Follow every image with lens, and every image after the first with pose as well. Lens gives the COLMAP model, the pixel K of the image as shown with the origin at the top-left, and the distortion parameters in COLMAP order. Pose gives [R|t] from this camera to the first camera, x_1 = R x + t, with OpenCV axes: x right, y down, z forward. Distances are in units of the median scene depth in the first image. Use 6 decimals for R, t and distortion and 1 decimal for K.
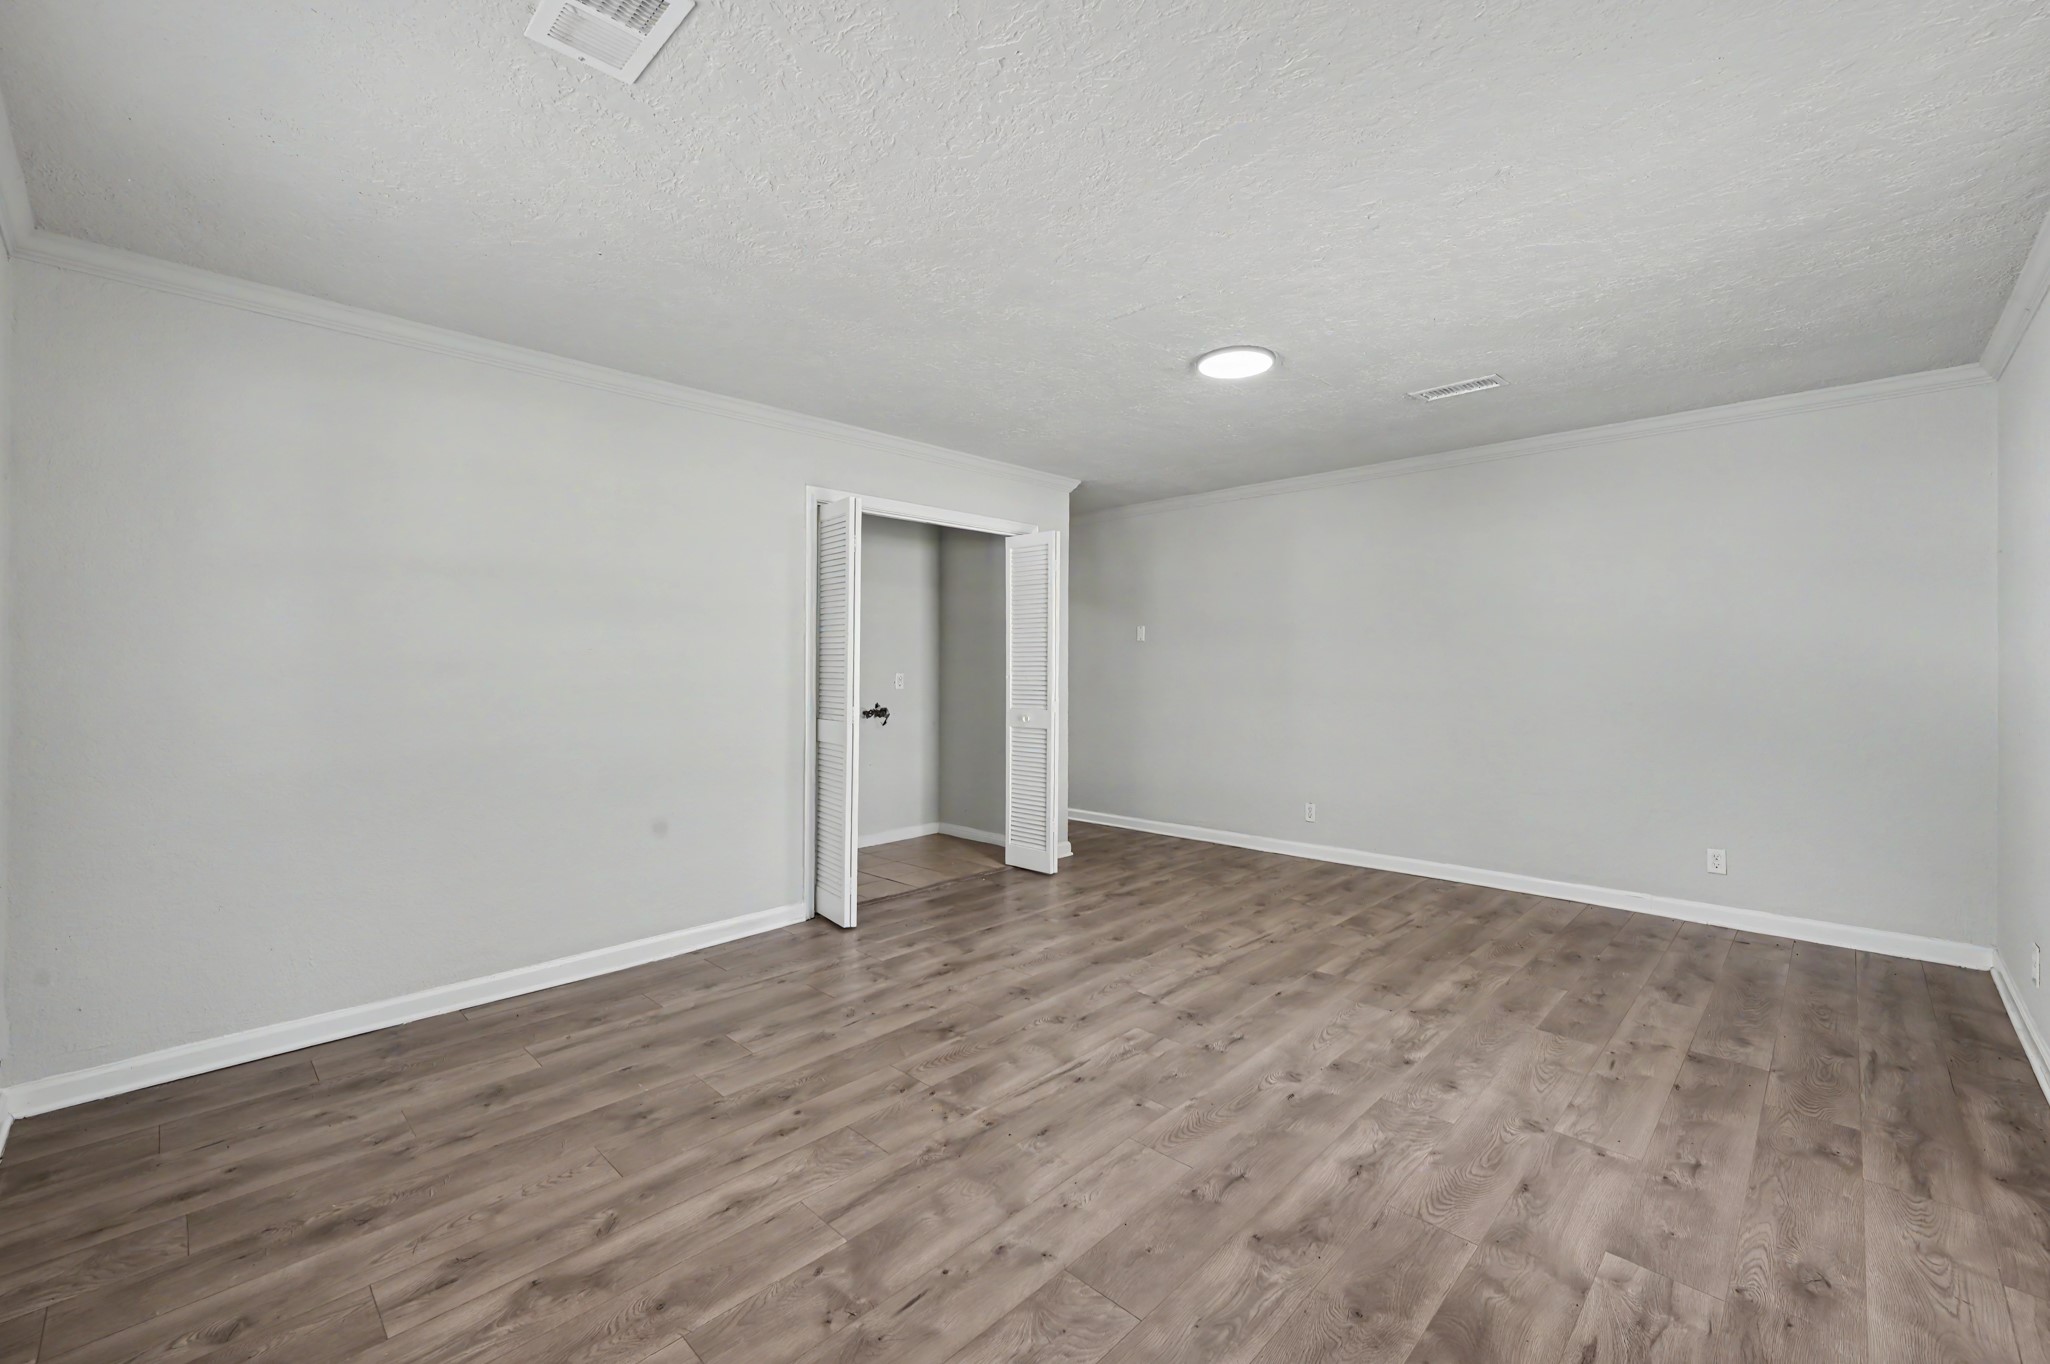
lens RADIAL K [[815.7, 0, 1023.4], [0, 815.7, 673.0], [0, 0, 1]] dist [-0.000313, 0.000087]
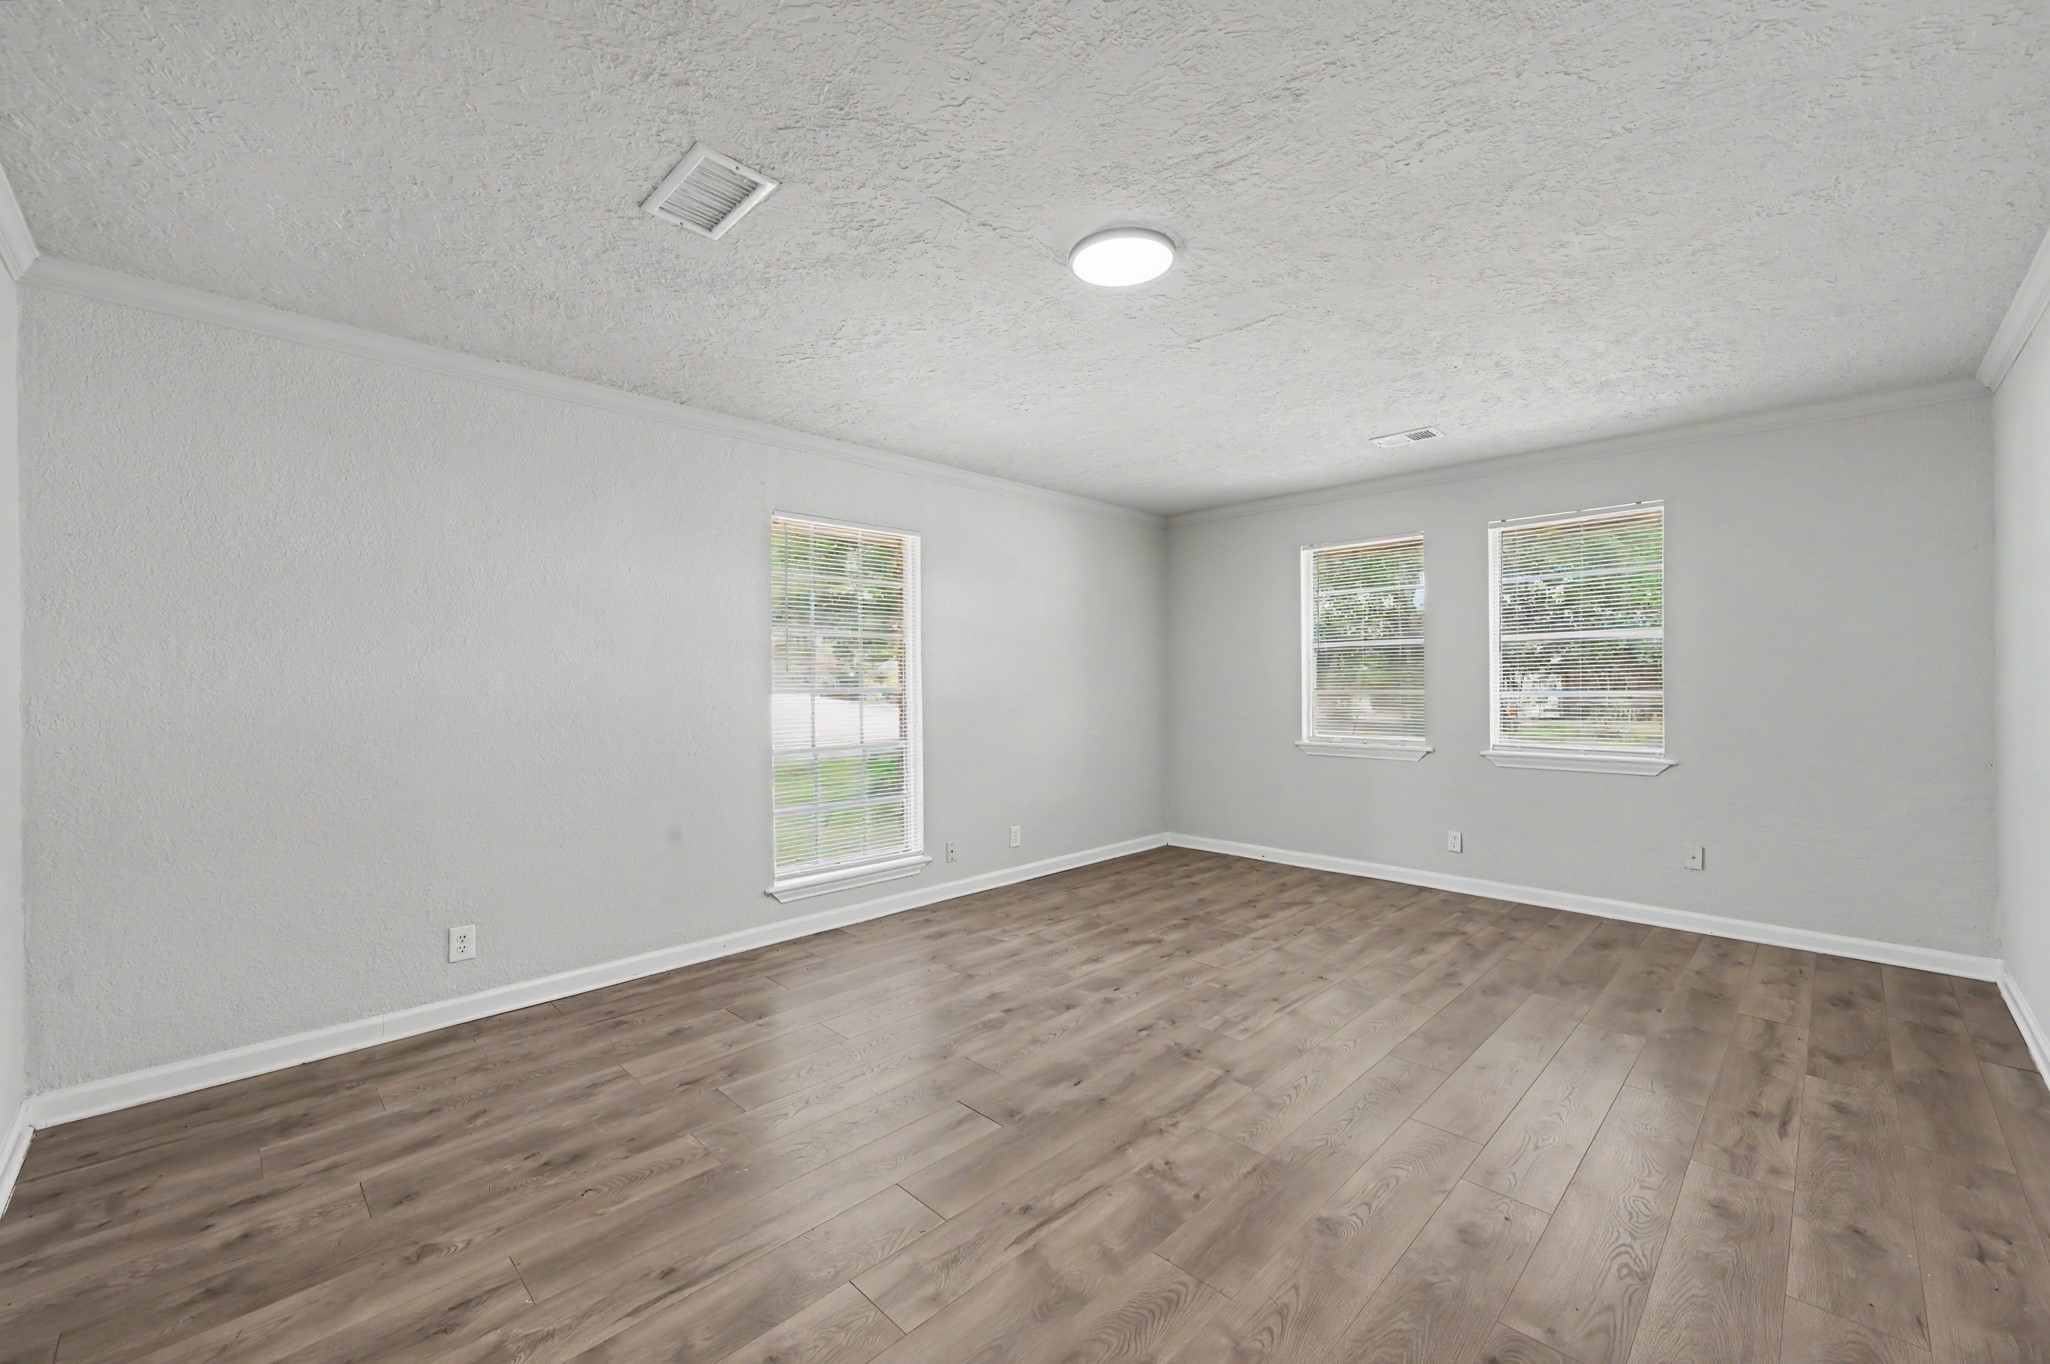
lens RADIAL K [[815.7, 0, 1026.5], [0, 815.7, 680.5], [0, 0, 1]] dist [-0.000313, 0.000087]
pose [[-0.999941, 0.009361, 0.005570, 0.424553], [0.009414, 0.999909, 0.009613, -0.021134], [-0.005480, 0.009665, -0.999938, 2.160264]]
